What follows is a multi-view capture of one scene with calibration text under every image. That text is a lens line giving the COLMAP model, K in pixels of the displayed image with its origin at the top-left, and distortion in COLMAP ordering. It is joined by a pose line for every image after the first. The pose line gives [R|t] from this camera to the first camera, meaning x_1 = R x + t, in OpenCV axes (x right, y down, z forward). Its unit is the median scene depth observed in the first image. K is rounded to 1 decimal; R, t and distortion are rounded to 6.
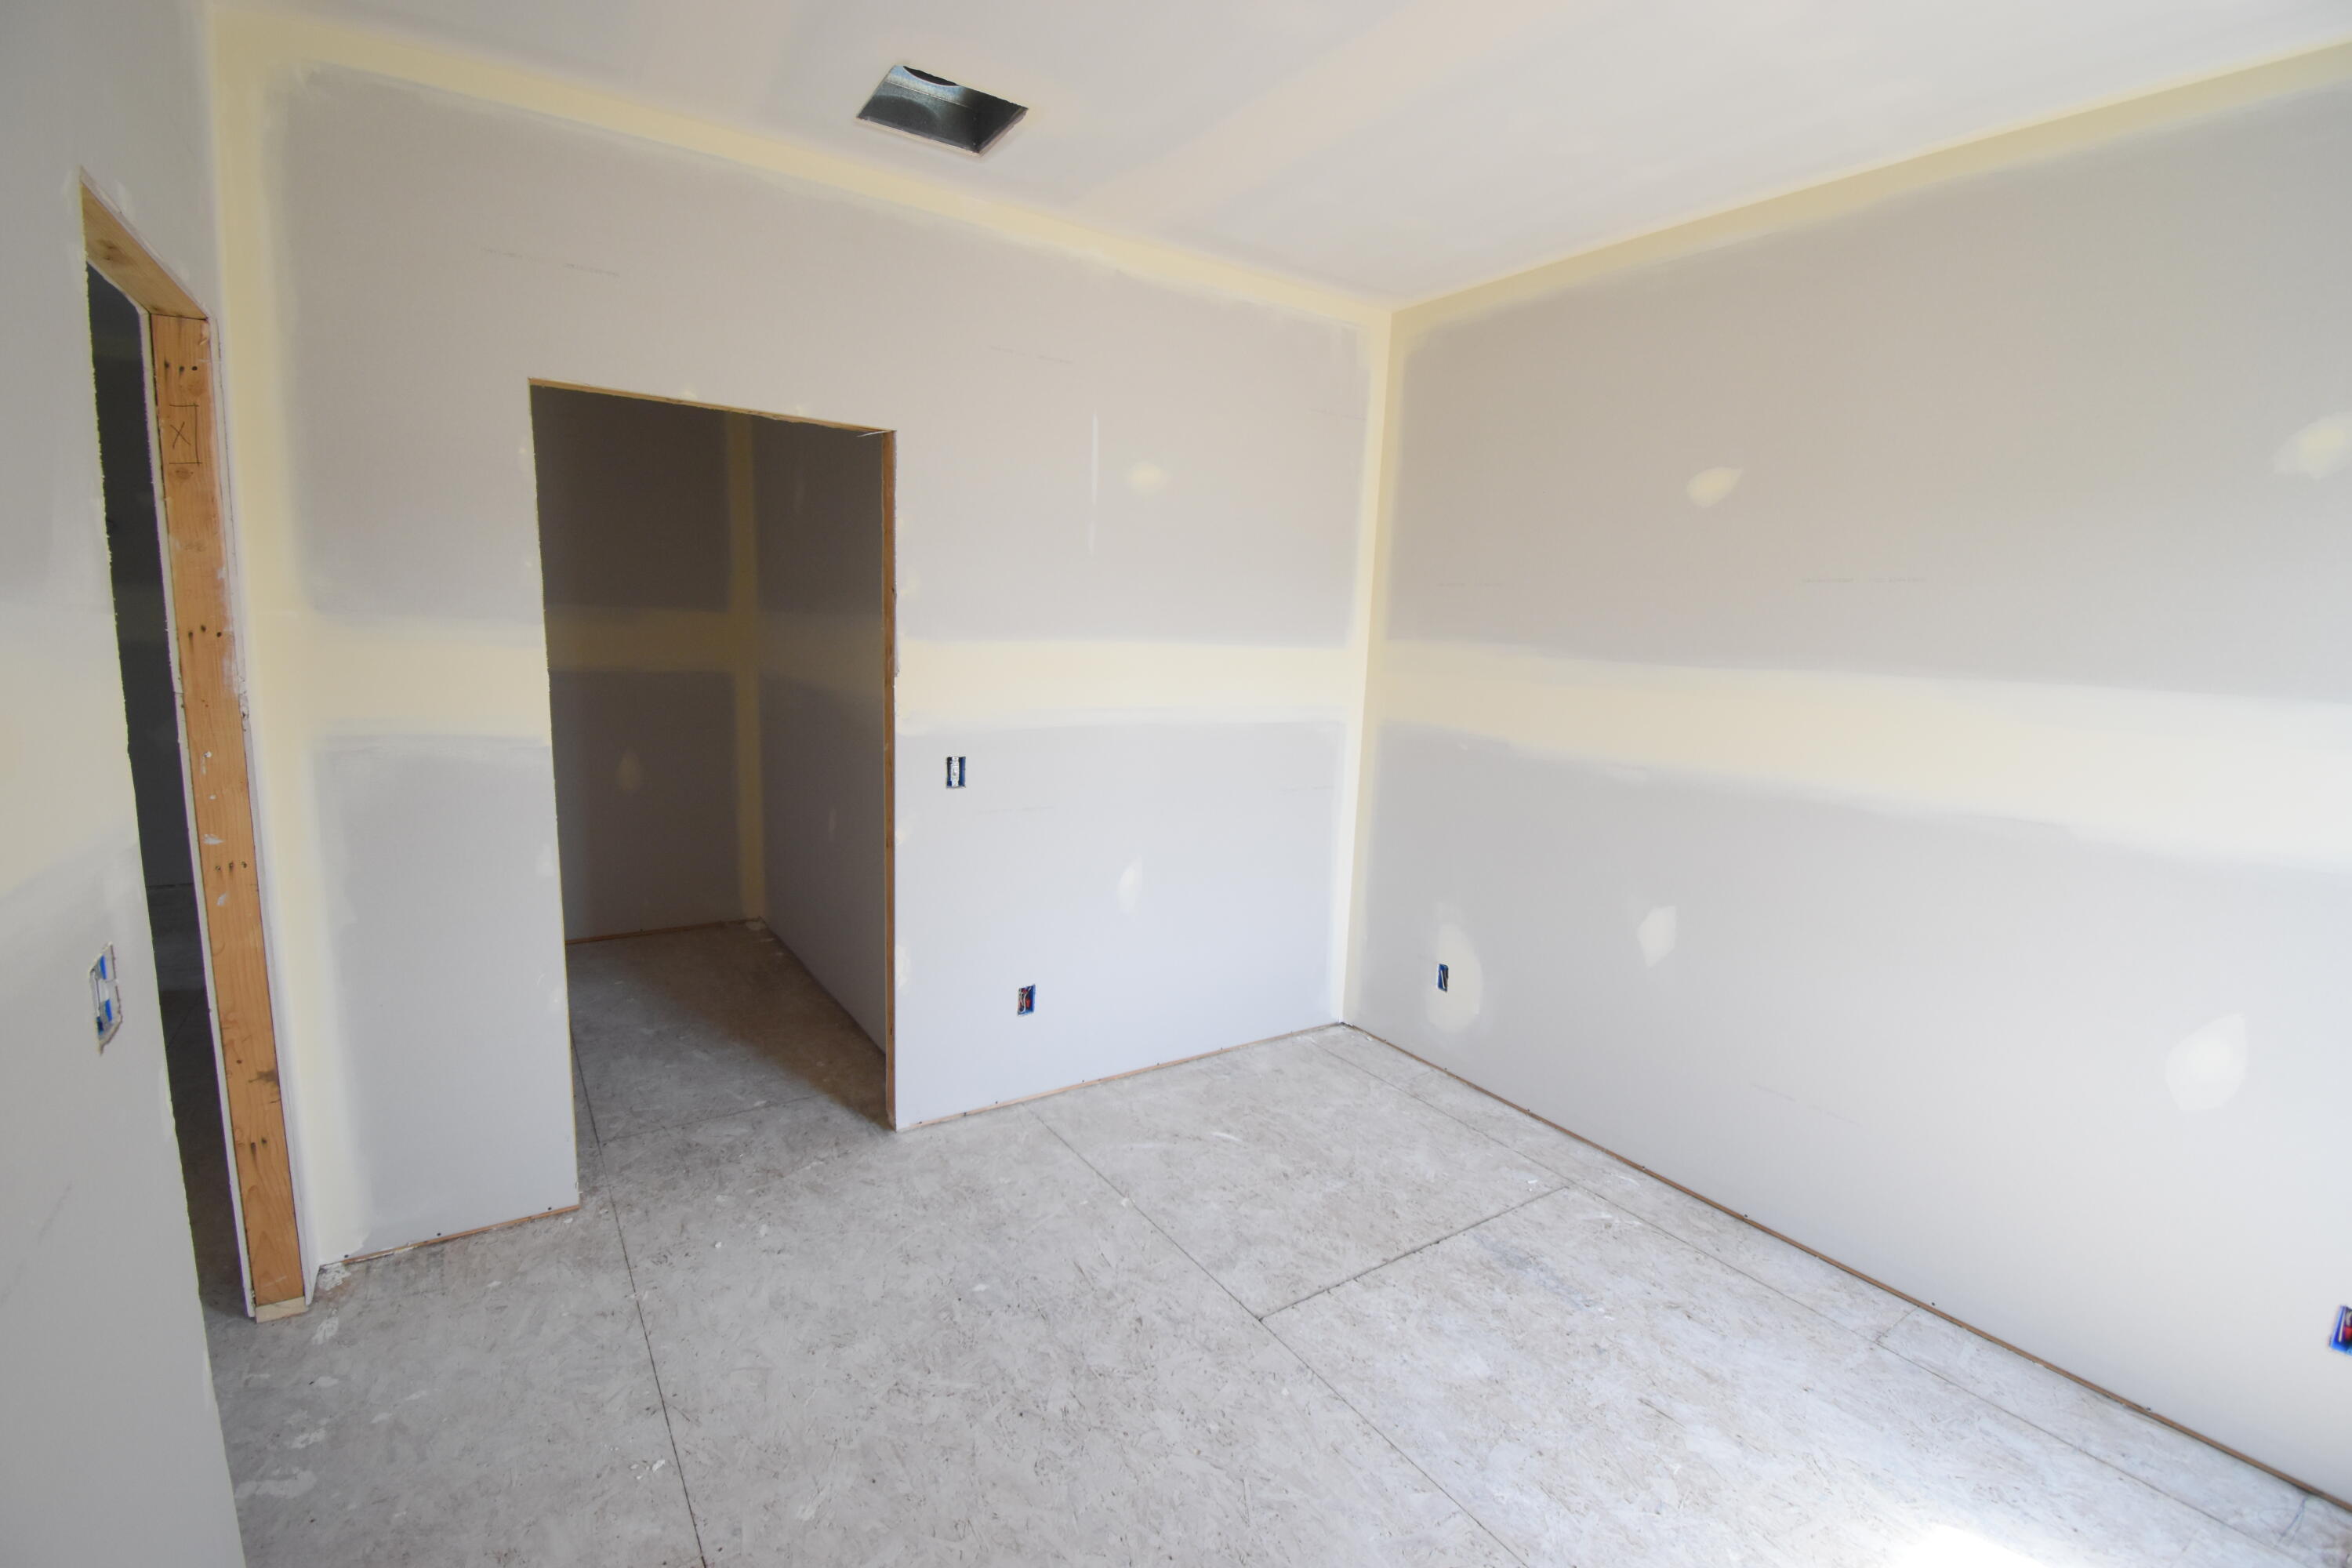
lens RADIAL K [[1036.3, 0, 1171.9], [0, 1036.3, 786.4], [0, 0, 1]] dist [0.018589, -0.025755]
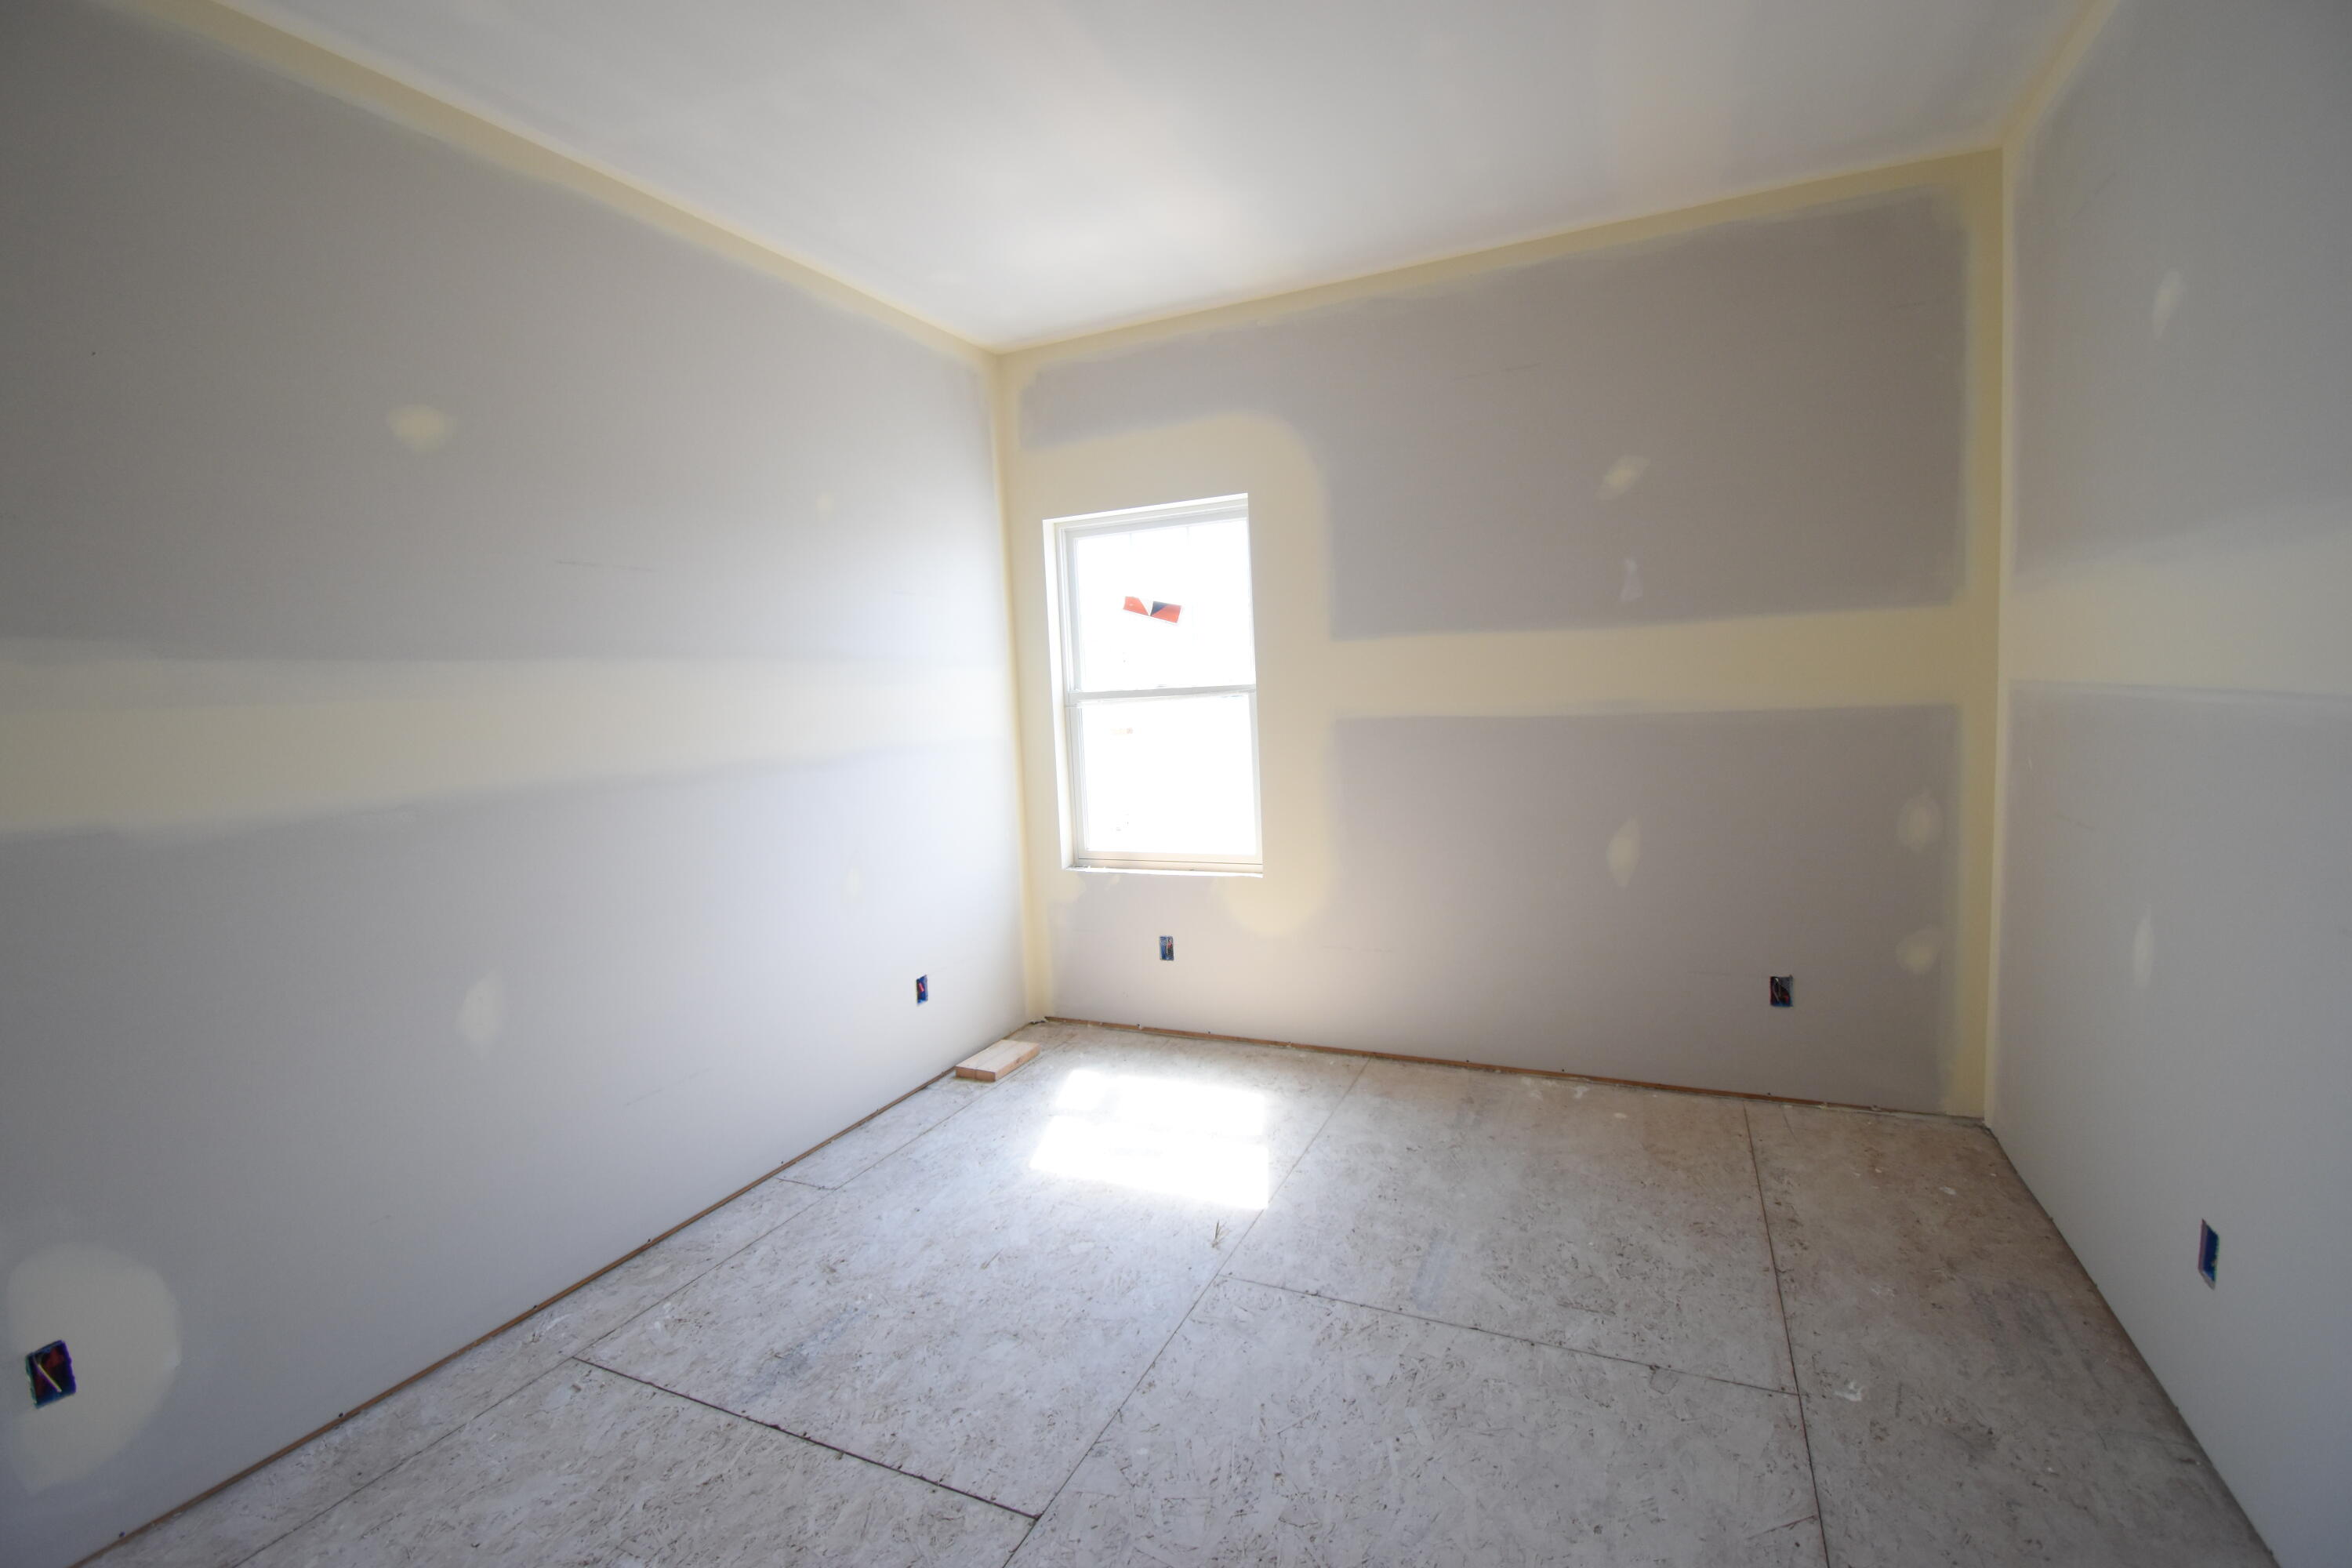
lens RADIAL K [[1036.3, 0, 1171.9], [0, 1036.3, 786.4], [0, 0, 1]] dist [0.018589, -0.025755]
pose [[-0.517137, -0.096778, 0.850414, -0.406021], [0.162618, 0.964379, 0.208635, -0.090661], [-0.840312, 0.246186, -0.482978, 0.868429]]
